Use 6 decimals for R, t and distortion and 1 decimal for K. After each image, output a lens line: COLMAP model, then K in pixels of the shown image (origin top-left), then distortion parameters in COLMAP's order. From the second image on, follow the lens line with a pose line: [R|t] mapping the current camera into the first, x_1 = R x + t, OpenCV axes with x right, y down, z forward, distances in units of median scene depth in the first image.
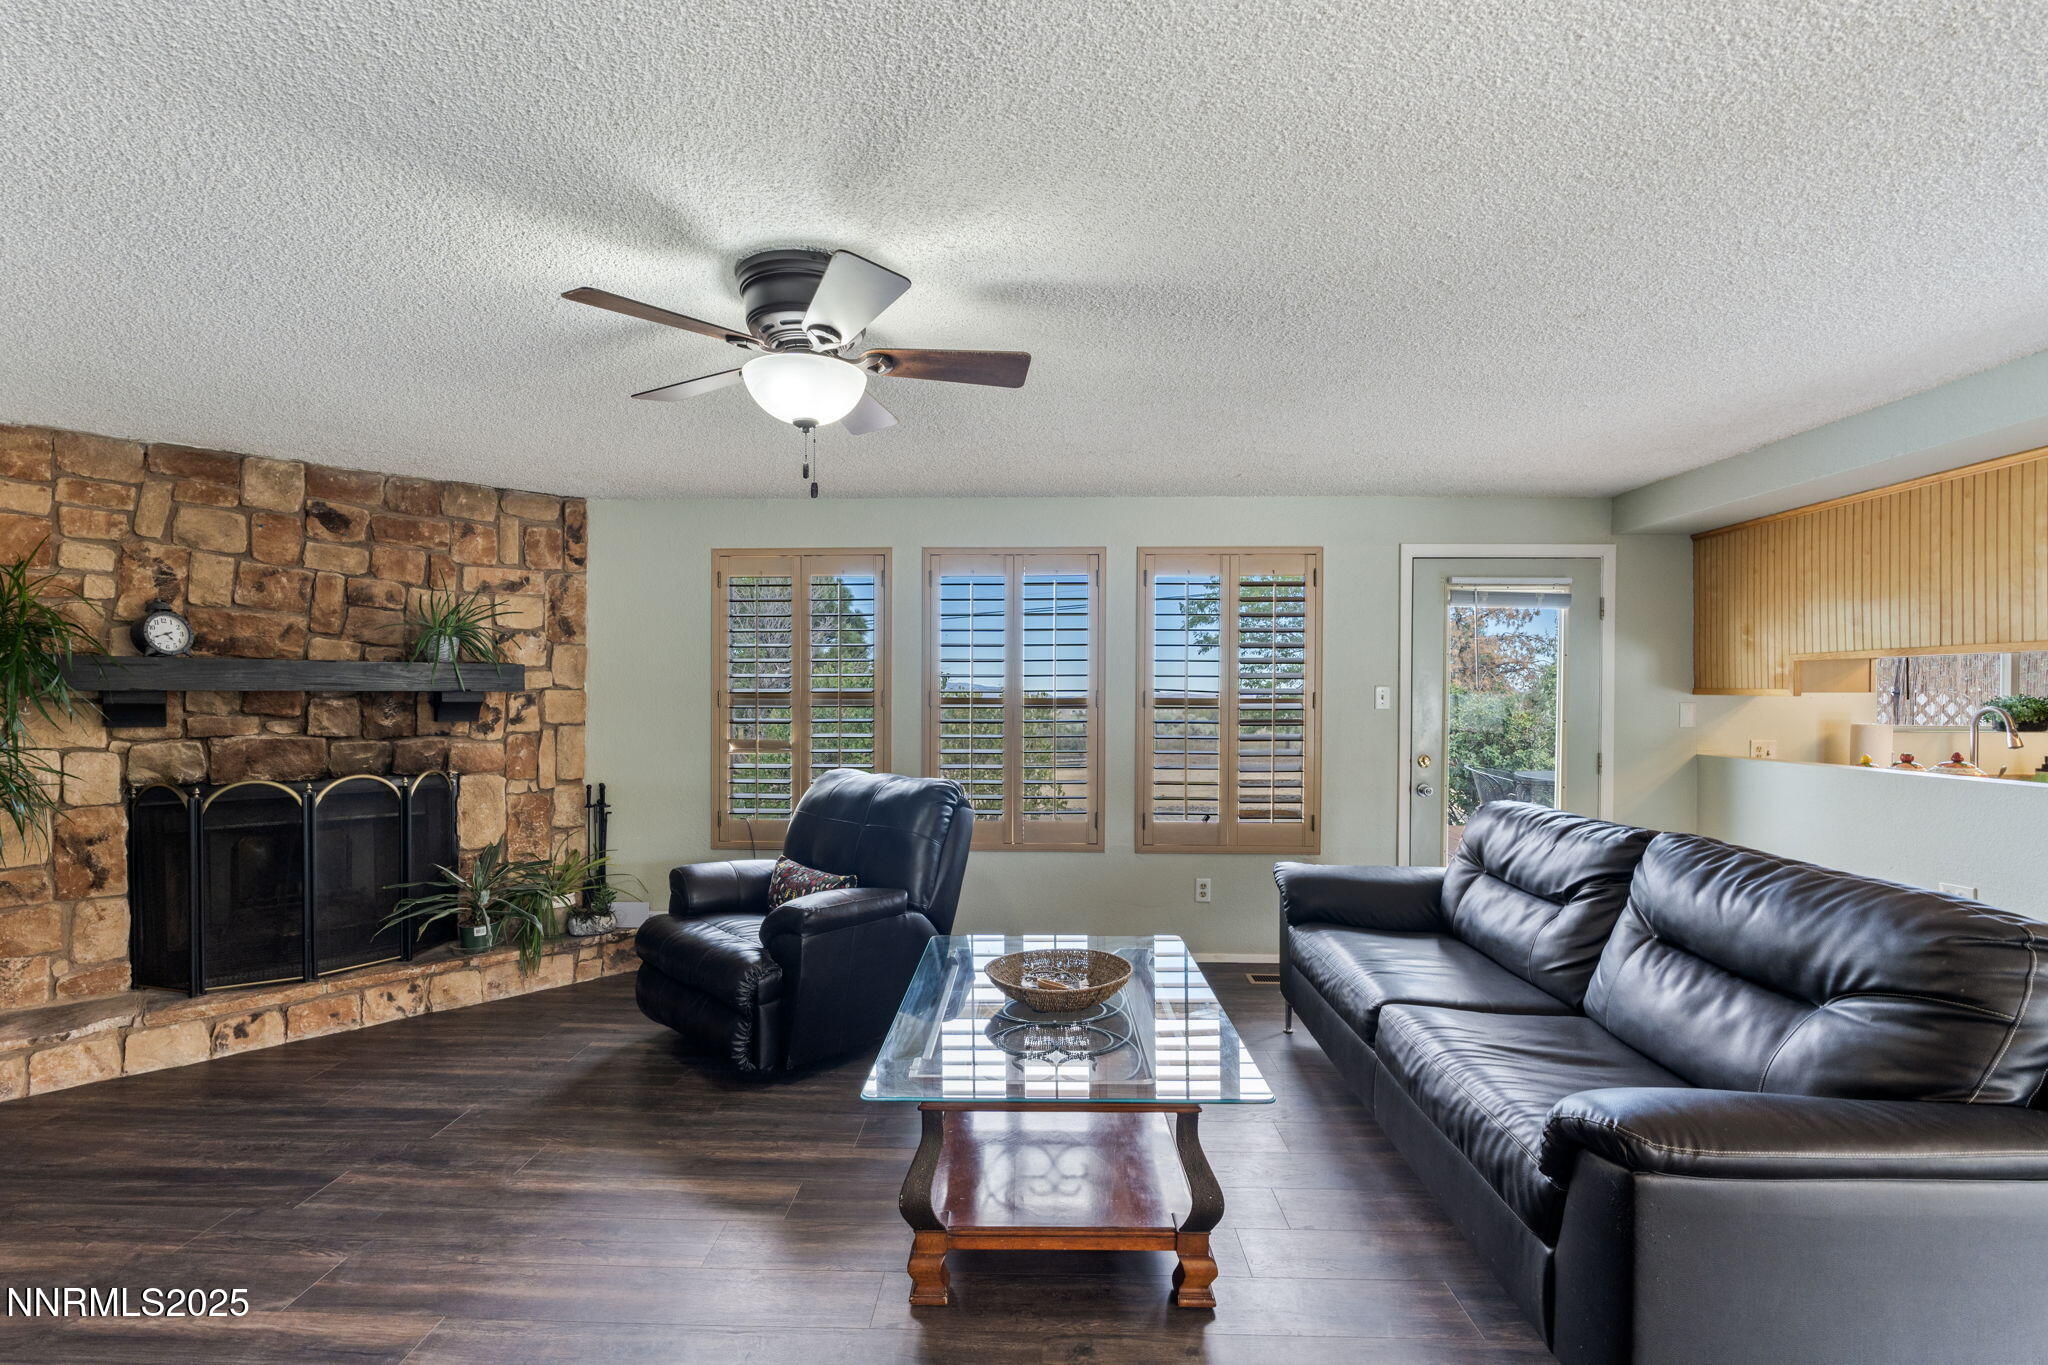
lens RADIAL K [[885.5, 0, 1058.5], [0, 885.5, 706.9], [0, 0, 1]] dist [-0.002755, -0.000559]
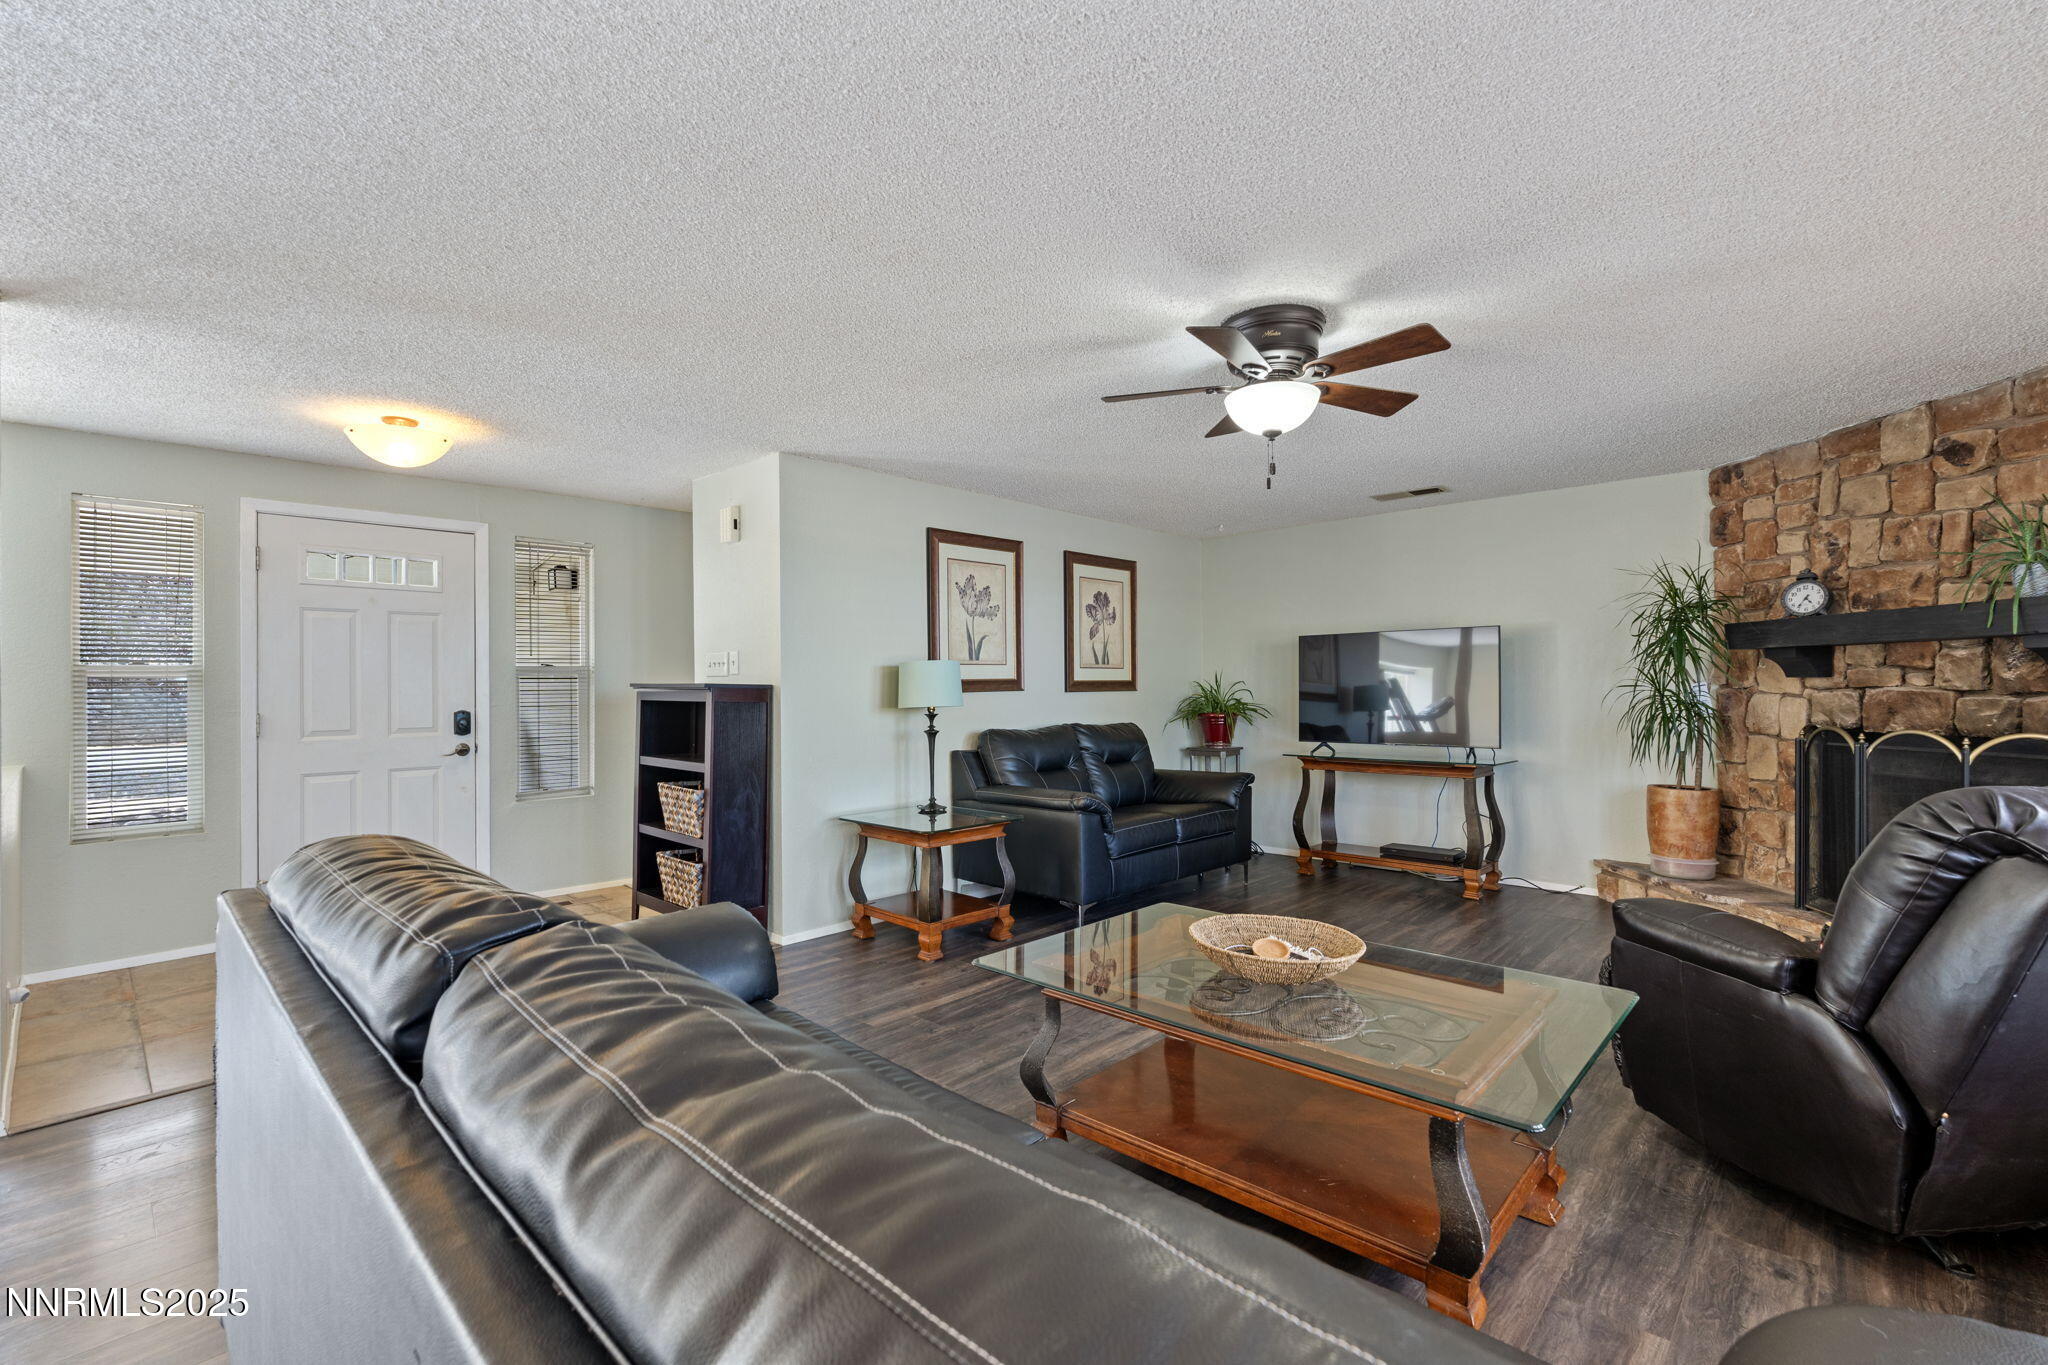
lens RADIAL K [[903.1, 0, 1024.0], [0, 903.1, 682.5], [0, 0, 1]] dist [-0.005035, -0.000158]
pose [[-0.674403, -0.000653, -0.738363, 0.513077], [-0.003716, 0.999990, 0.002510, 0.027184], [0.738354, 0.004437, -0.674398, 0.914886]]
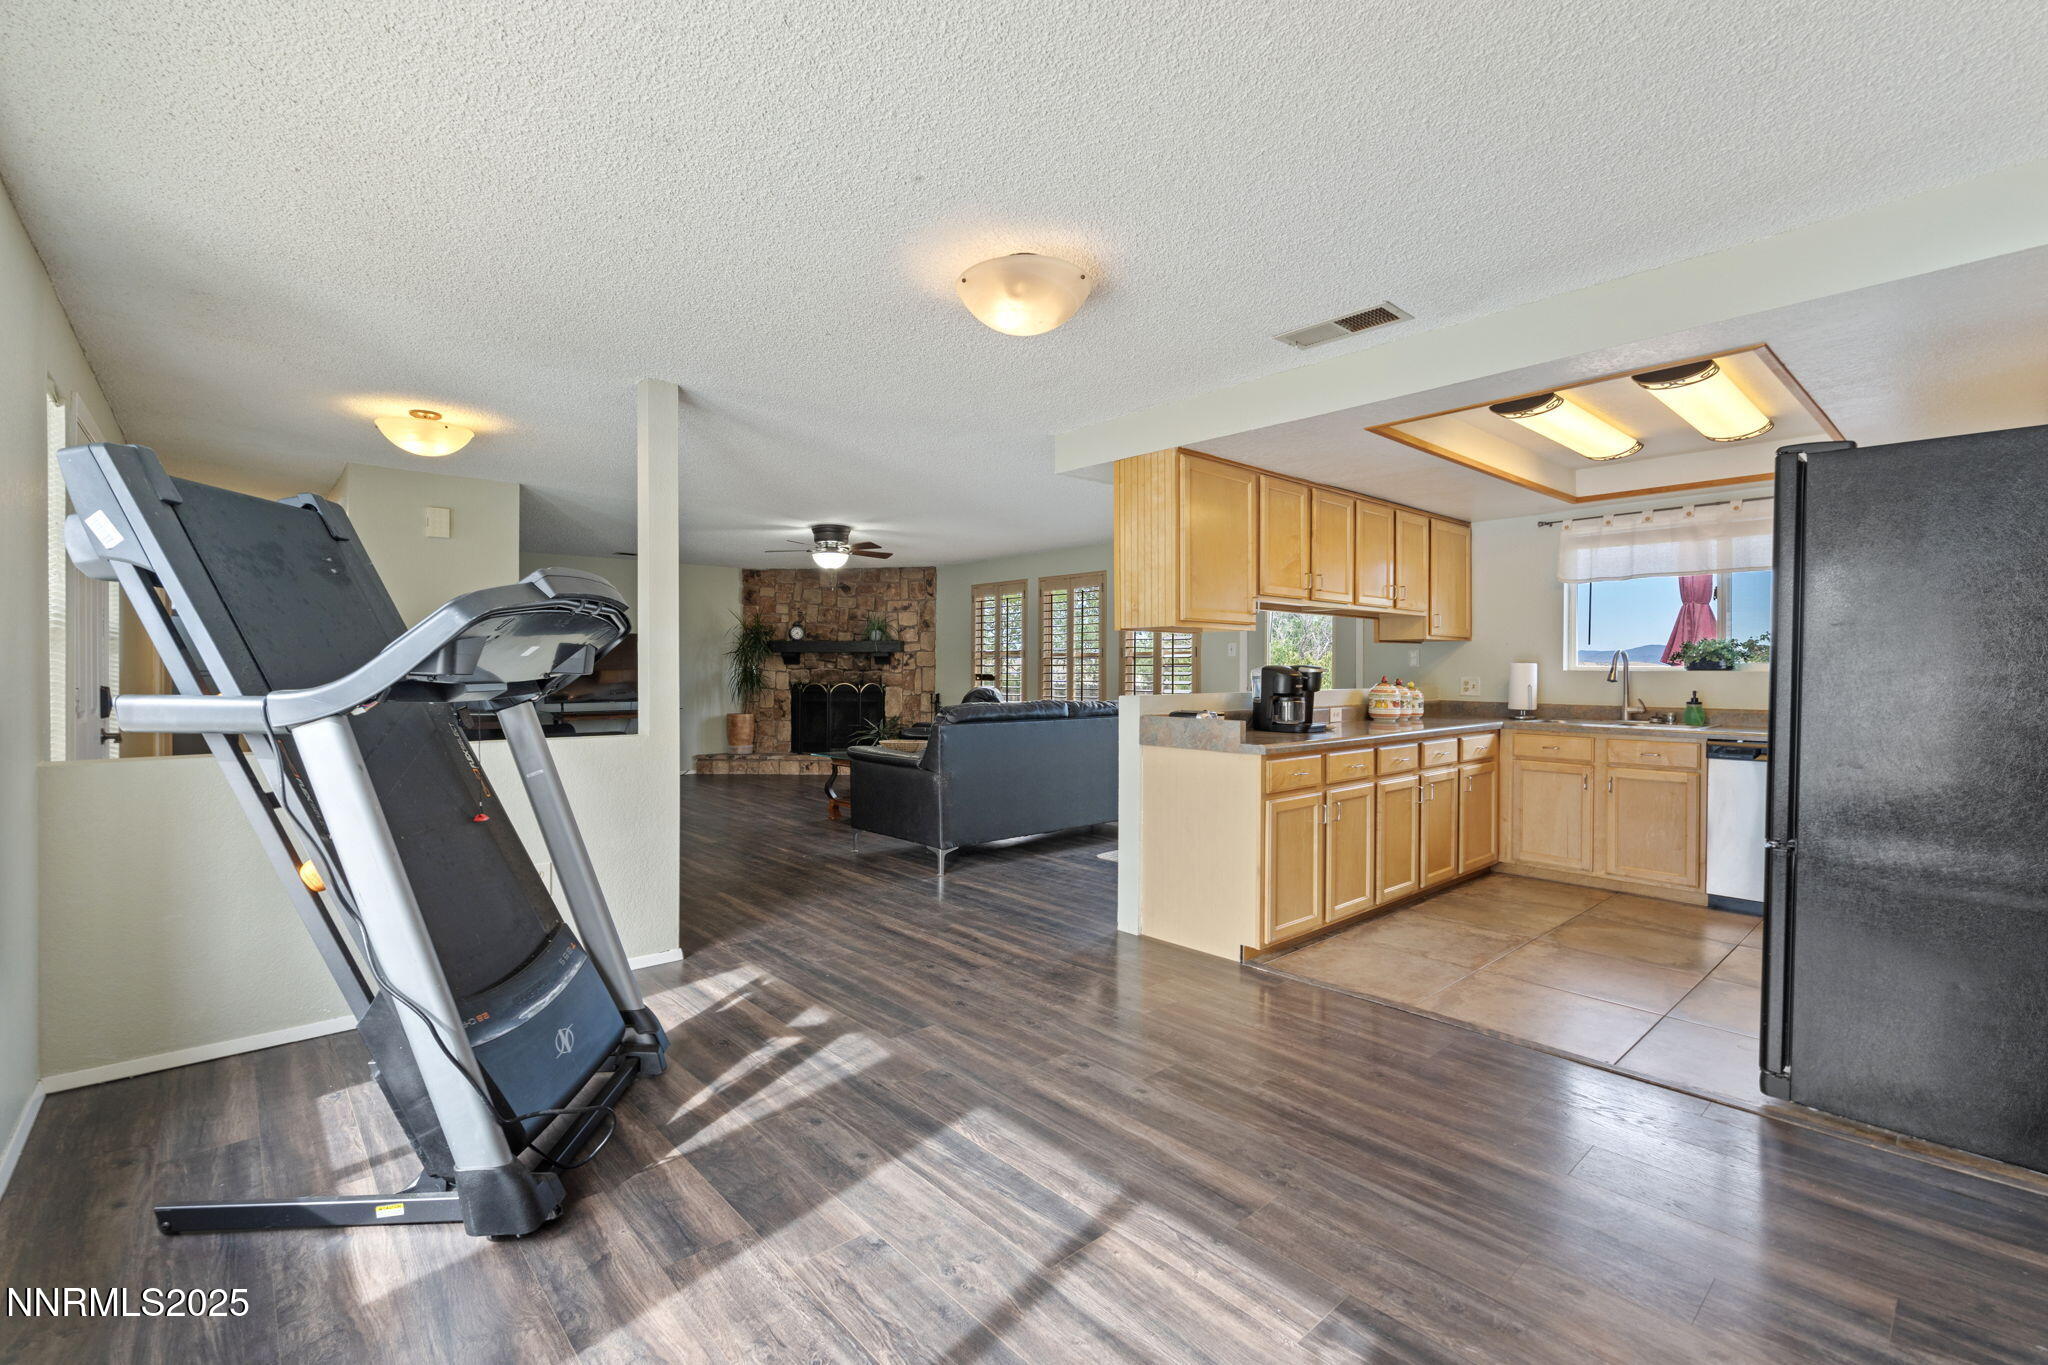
lens RADIAL K [[914.4, 0, 1048.2], [0, 914.4, 666.0], [0, 0, 1]] dist [0.041871, -0.000102]
pose [[0.703117, -0.002158, -0.711070, 1.582648], [-0.009916, 0.999868, -0.012839, 0.053108], [0.711005, 0.016079, 0.703004, -0.509980]]
